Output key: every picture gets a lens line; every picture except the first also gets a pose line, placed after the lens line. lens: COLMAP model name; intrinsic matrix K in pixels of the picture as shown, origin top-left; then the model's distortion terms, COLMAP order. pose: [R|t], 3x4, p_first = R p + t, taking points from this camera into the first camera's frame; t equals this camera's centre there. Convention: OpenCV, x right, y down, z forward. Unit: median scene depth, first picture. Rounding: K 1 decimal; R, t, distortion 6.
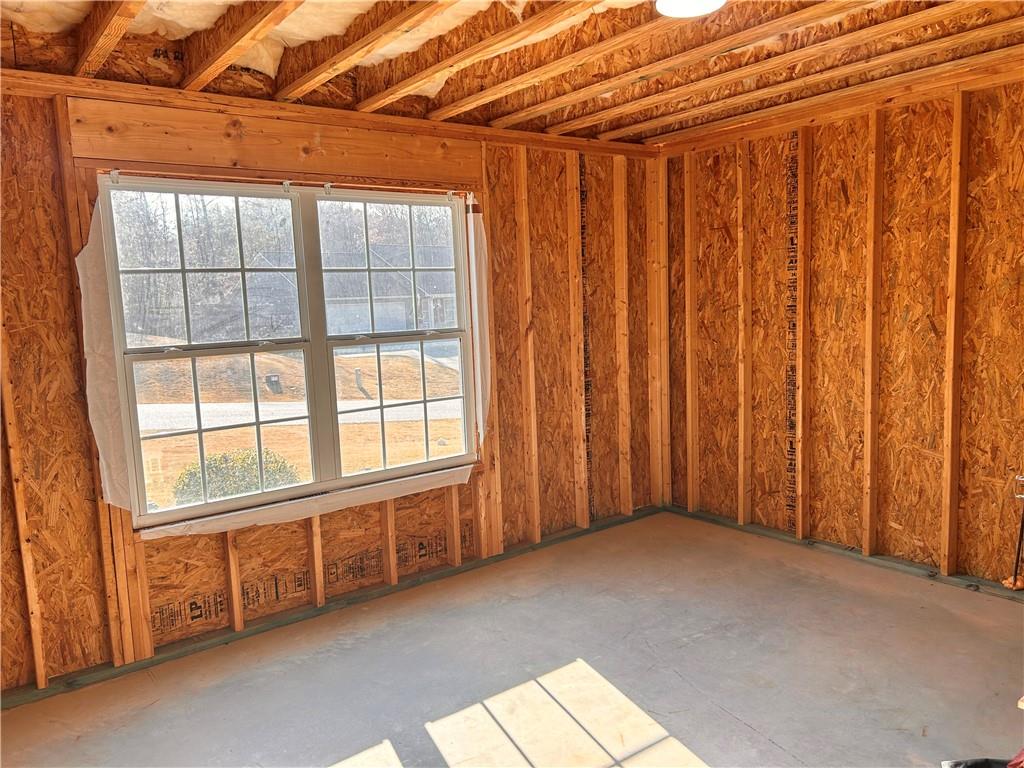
lens RADIAL K [[773.7, 0, 511.7], [0, 773.7, 386.8], [0, 0, 1]] dist [0.060473, -0.068842]
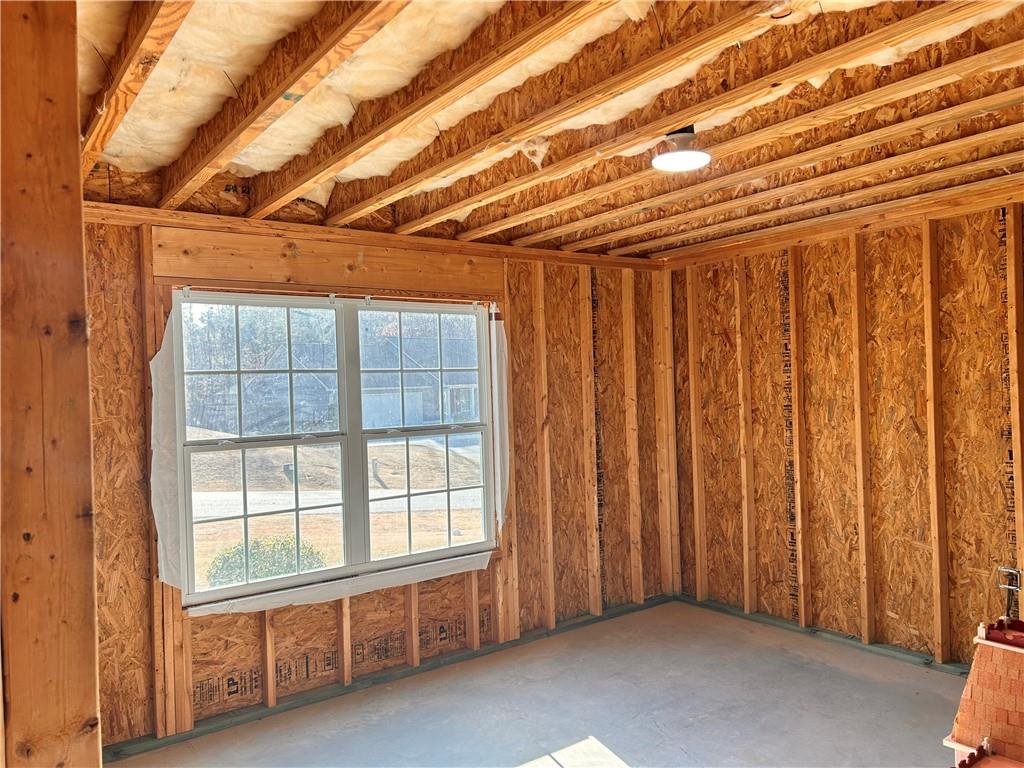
lens RADIAL K [[773.7, 0, 515.7], [0, 773.7, 389.4], [0, 0, 1]] dist [0.060473, -0.068842]
pose [[0.999866, 0.007840, -0.014398, -0.004468], [-0.009405, 0.993649, -0.112133, -0.001208], [0.013427, 0.112253, 0.993589, -0.101933]]
